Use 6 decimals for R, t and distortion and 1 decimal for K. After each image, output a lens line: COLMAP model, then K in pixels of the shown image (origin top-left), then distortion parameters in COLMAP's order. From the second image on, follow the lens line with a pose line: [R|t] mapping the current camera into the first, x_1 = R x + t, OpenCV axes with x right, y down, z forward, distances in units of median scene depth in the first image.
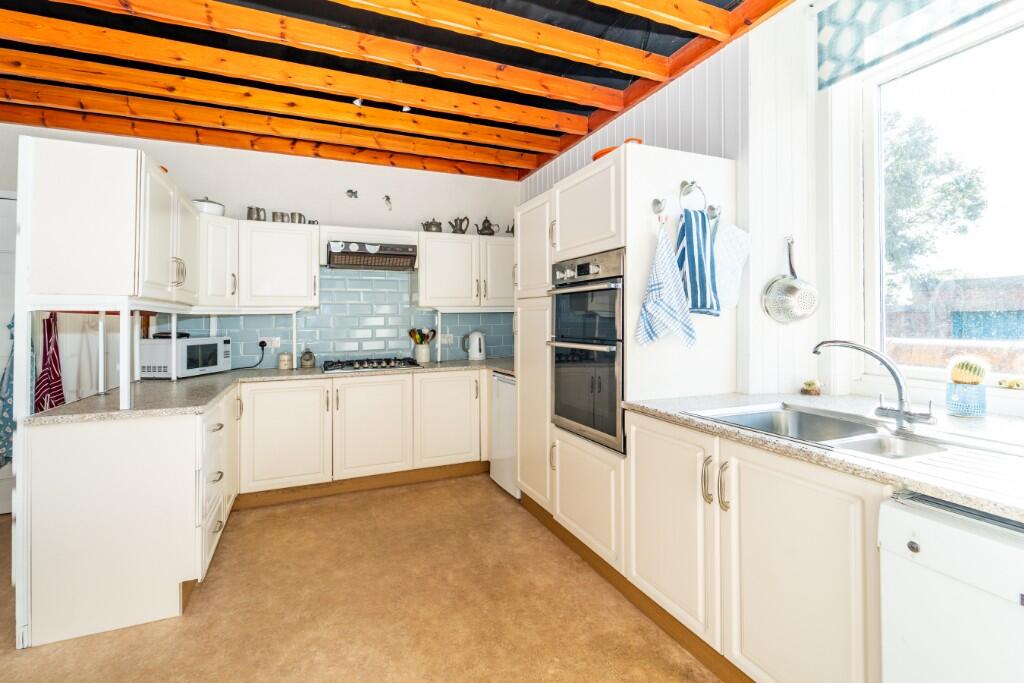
lens RADIAL K [[427.8, 0, 486.5], [0, 427.8, 313.5], [0, 0, 1]] dist [-0.004928, -0.000162]
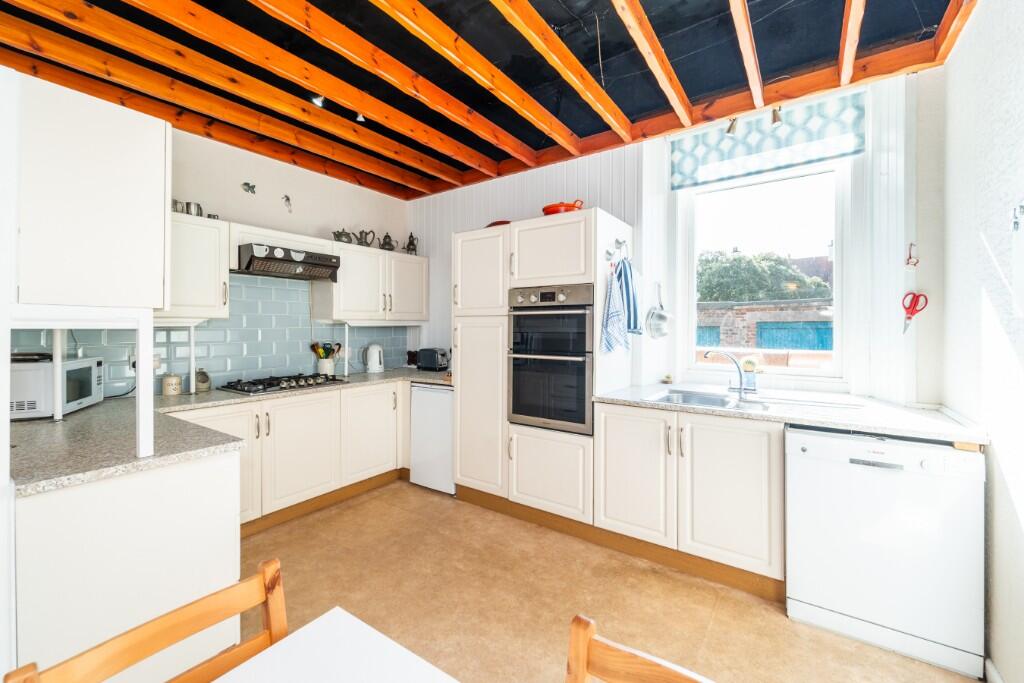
lens RADIAL K [[424.1, 0, 476.5], [0, 424.1, 325.1], [0, 0, 1]] dist [-0.003019, -0.000913]
pose [[0.852317, 0.011714, 0.522894, -0.491418], [-0.015907, 0.999867, 0.003529, -0.015273], [-0.522784, -0.011326, 0.852390, 0.027904]]
